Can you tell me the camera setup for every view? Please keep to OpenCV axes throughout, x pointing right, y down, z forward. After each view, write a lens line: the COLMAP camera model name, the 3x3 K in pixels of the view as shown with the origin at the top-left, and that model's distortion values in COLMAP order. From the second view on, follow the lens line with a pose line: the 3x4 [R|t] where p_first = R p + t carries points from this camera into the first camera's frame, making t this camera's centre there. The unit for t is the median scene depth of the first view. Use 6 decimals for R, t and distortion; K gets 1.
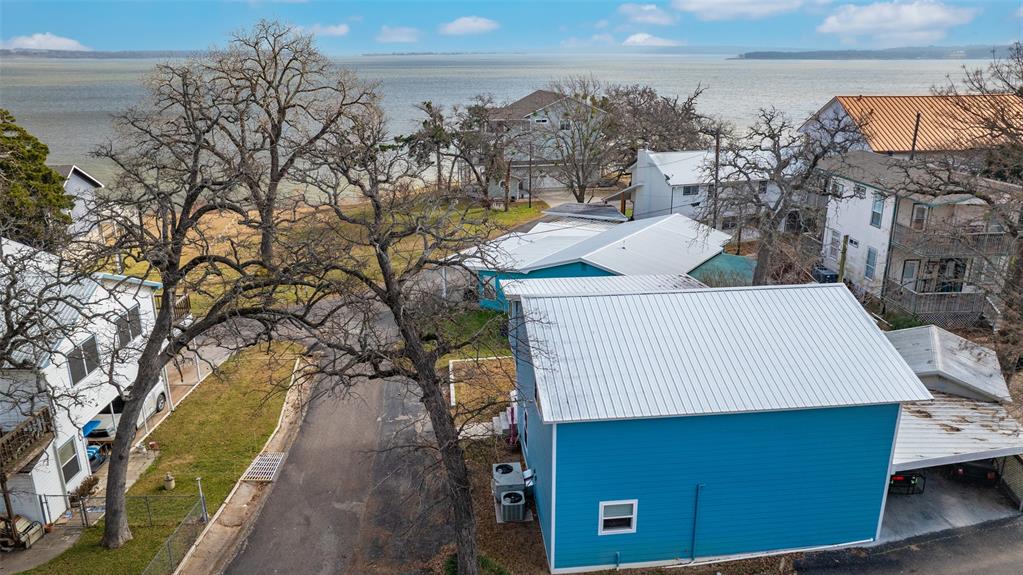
lens RADIAL K [[770.6, 0, 512.9], [0, 770.6, 286.5], [0, 0, 1]] dist [0.009151, 0.002085]
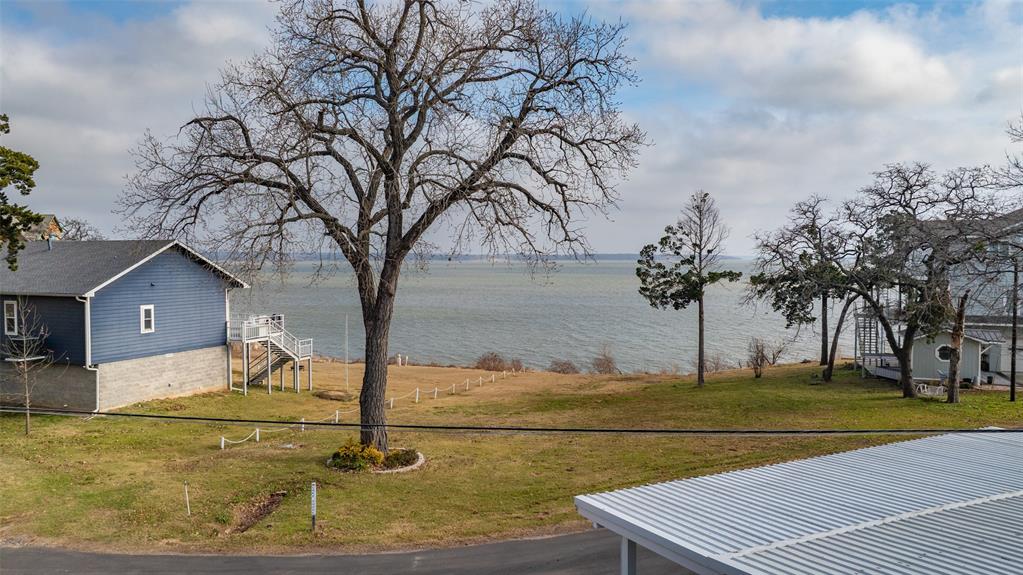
lens RADIAL K [[770.6, 0, 512.3], [0, 770.6, 288.7], [0, 0, 1]] dist [0.009151, 0.002085]
pose [[0.864284, 0.040995, -0.501331, -0.005787], [-0.164426, 0.964945, -0.204560, -0.024537], [0.475371, 0.259230, 0.840727, 0.438512]]
